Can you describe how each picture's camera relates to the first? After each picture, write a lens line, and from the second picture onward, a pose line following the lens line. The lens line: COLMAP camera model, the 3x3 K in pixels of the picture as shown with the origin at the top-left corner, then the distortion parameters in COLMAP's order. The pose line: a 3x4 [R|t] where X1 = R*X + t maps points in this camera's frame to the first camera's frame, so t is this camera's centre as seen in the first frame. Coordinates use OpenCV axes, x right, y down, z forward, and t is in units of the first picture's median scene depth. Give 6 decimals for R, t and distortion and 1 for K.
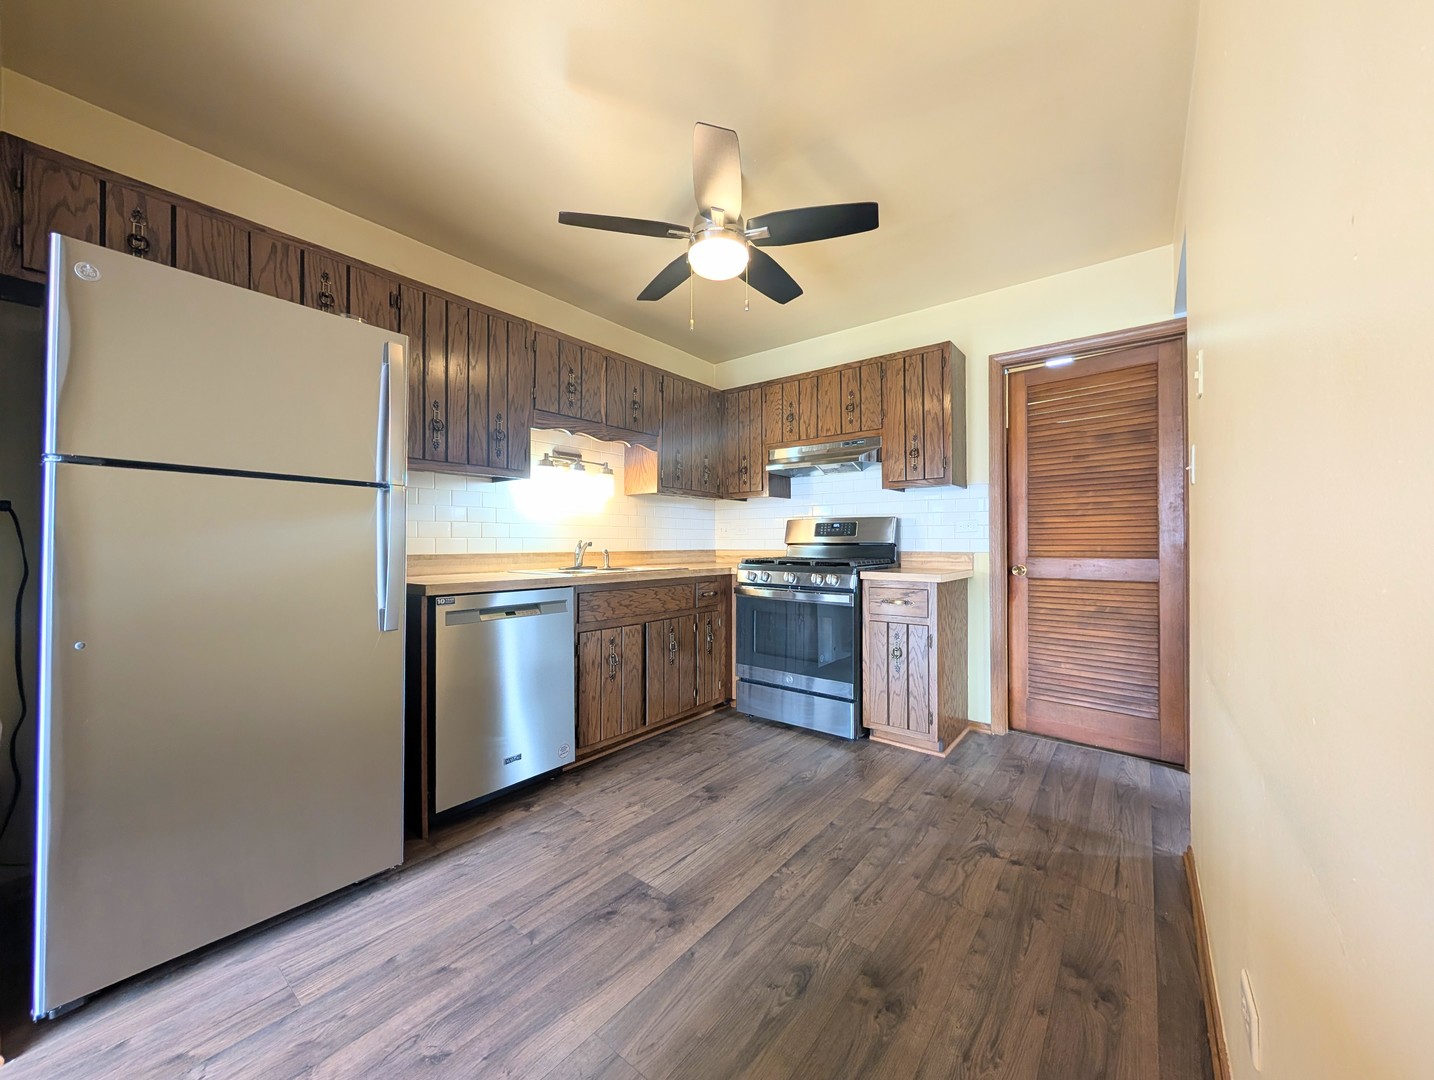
lens RADIAL K [[539.2, 0, 715.5], [0, 539.2, 540.1], [0, 0, 1]] dist [0.000697, -0.000215]
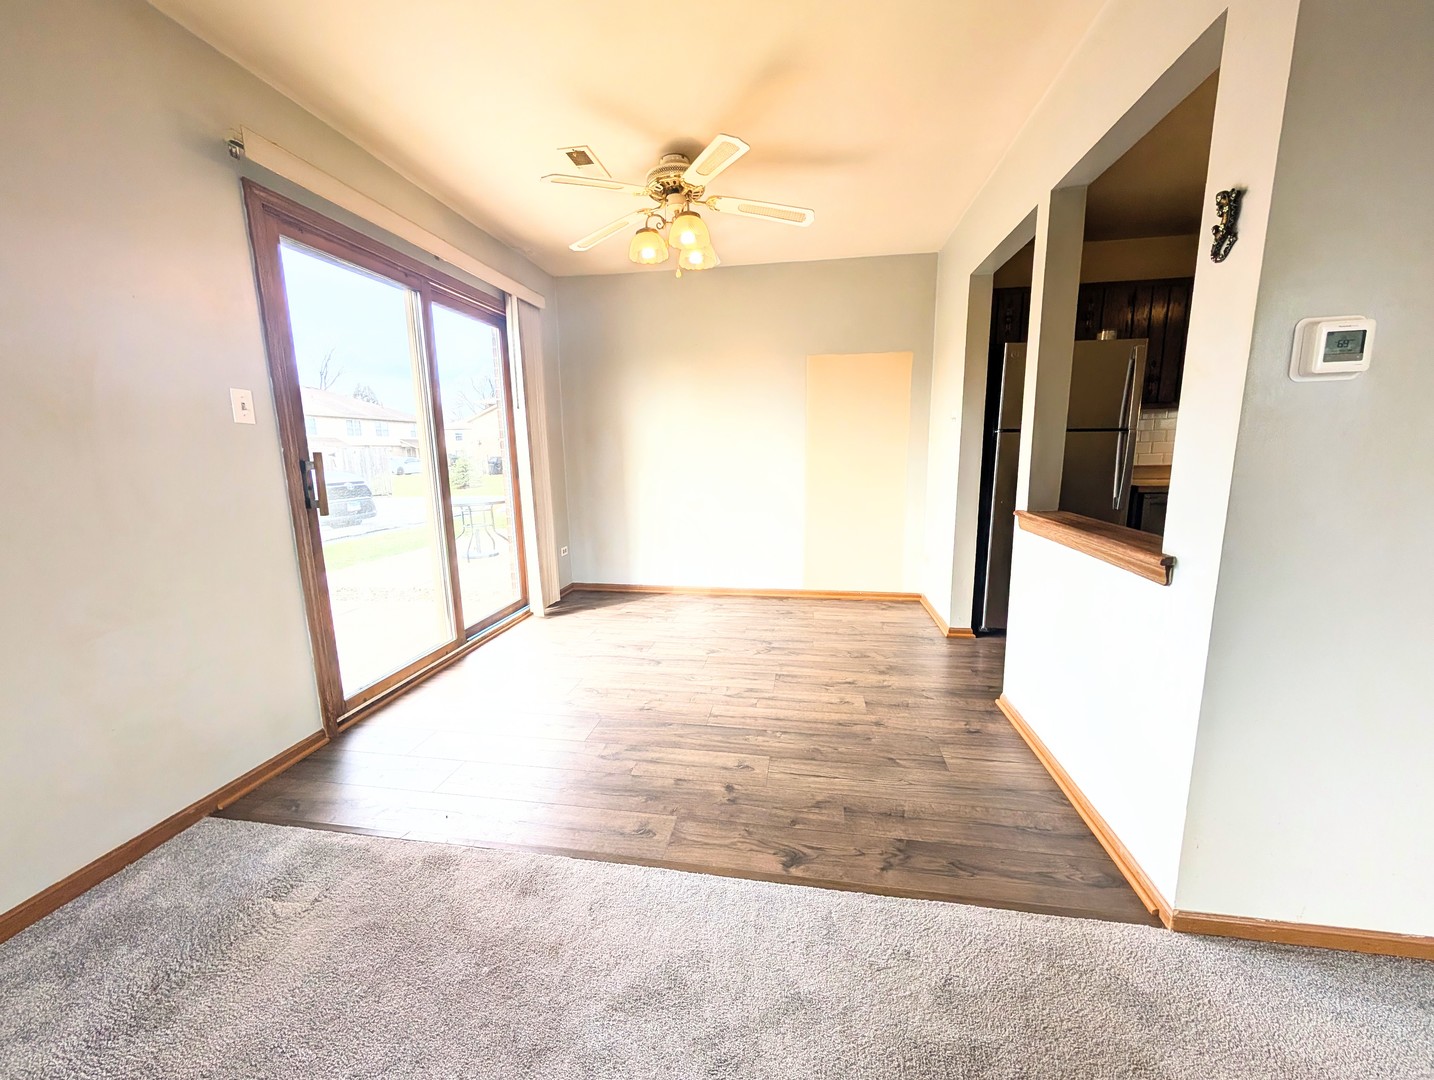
lens RADIAL K [[539.2, 0, 715.5], [0, 539.2, 540.1], [0, 0, 1]] dist [0.000697, -0.000215]
pose [[0.493774, 0.139078, -0.858396, 0.203602], [0.019851, 0.985068, 0.171020, -0.047325], [0.869363, -0.101485, 0.483640, -0.715183]]
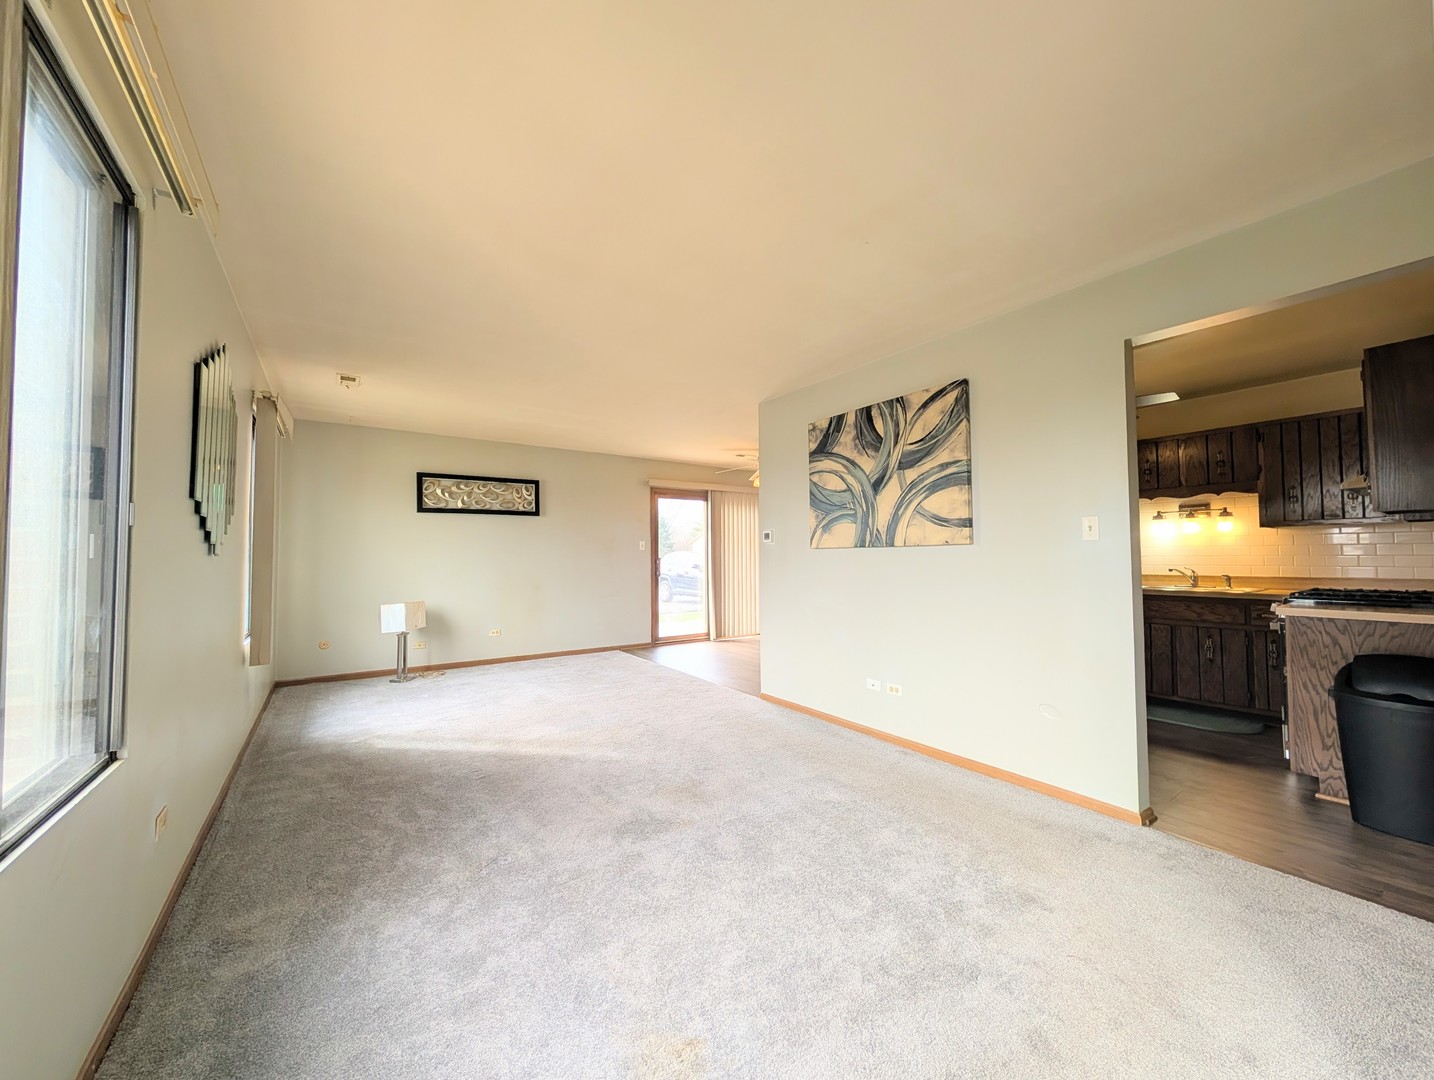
lens RADIAL K [[539.2, 0, 715.5], [0, 539.2, 540.1], [0, 0, 1]] dist [0.000697, -0.000215]
pose [[-0.282959, -0.030546, -0.958645, 1.778280], [0.008915, 0.999366, -0.034475, -0.040157], [0.959090, -0.018301, -0.282508, 0.248129]]
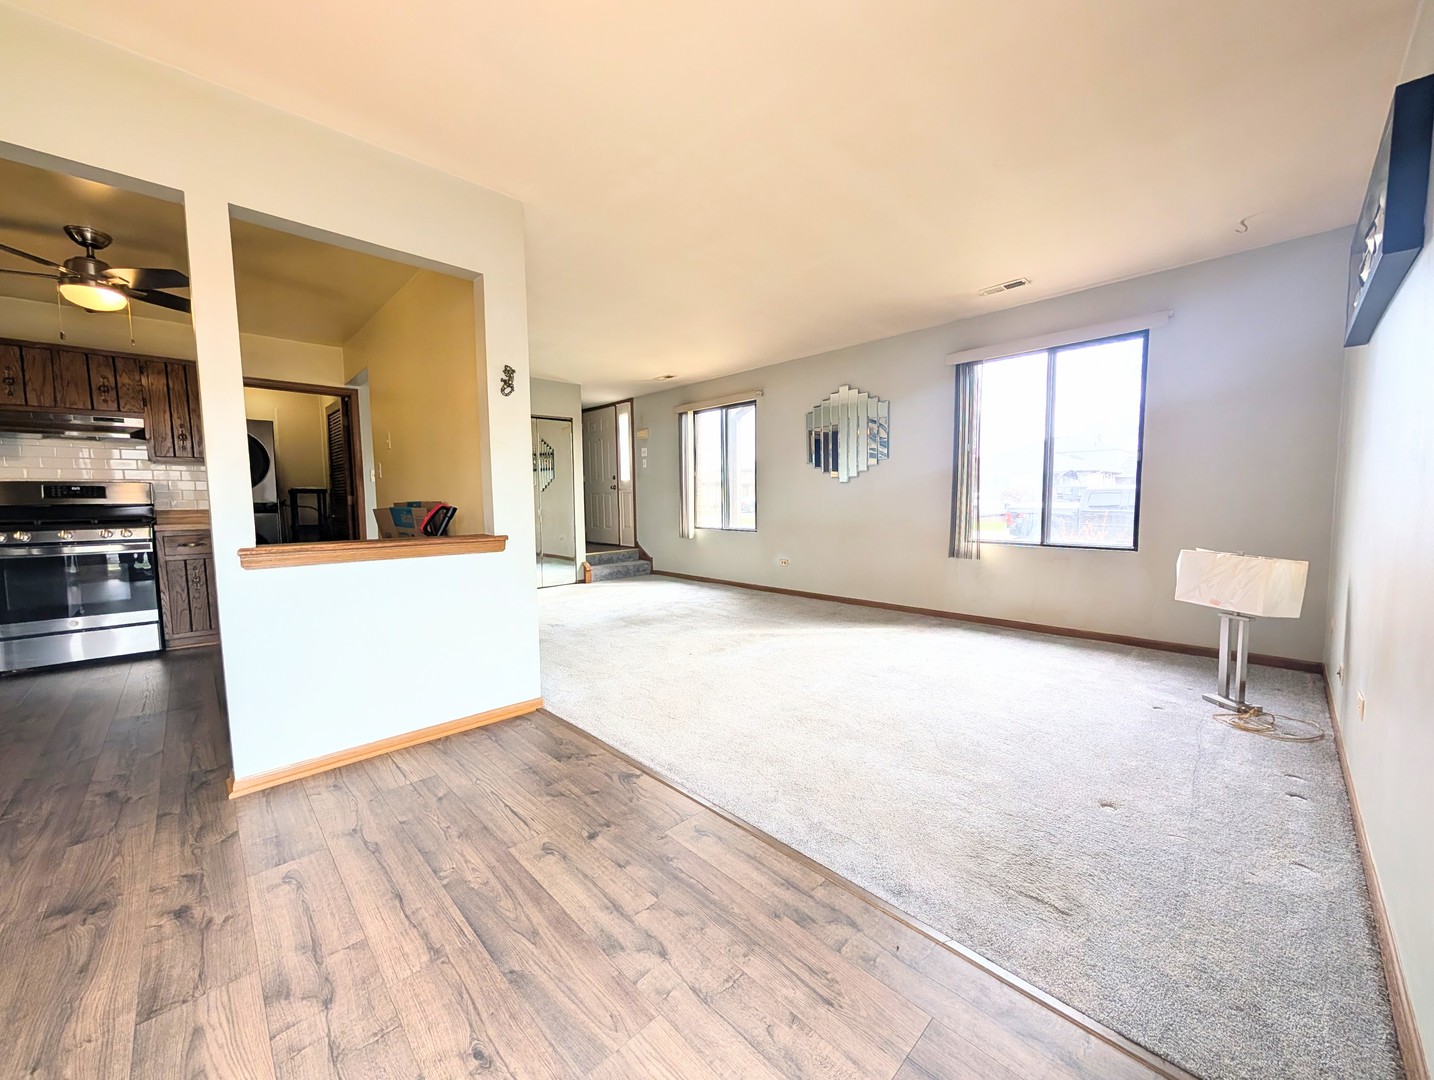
lens RADIAL K [[539.2, 0, 715.5], [0, 539.2, 540.1], [0, 0, 1]] dist [0.000697, -0.000215]
pose [[0.129460, -0.080264, 0.988331, -0.979265], [0.005848, 0.996763, 0.080182, -0.004090], [-0.991567, -0.004600, 0.129510, -0.612424]]
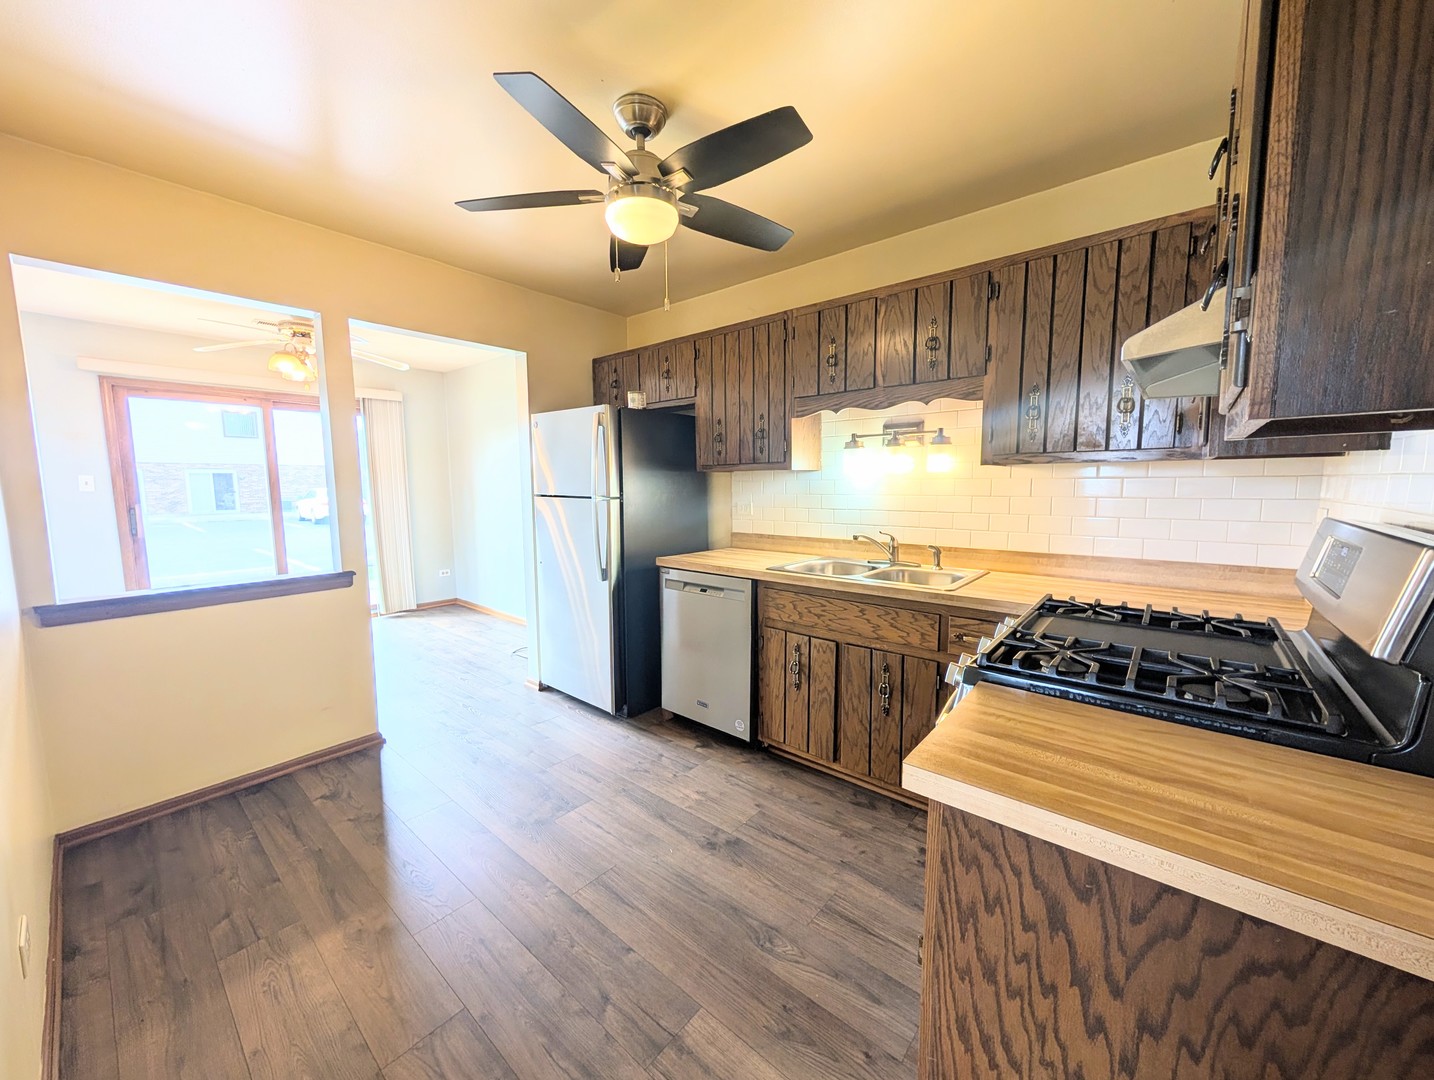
lens RADIAL K [[539.2, 0, 715.5], [0, 539.2, 540.1], [0, 0, 1]] dist [0.000697, -0.000215]
pose [[-0.029356, 0.105824, -0.993951, 0.717224], [0.011680, 0.994348, 0.105521, -0.093379], [0.999501, -0.008512, -0.030426, 0.918528]]
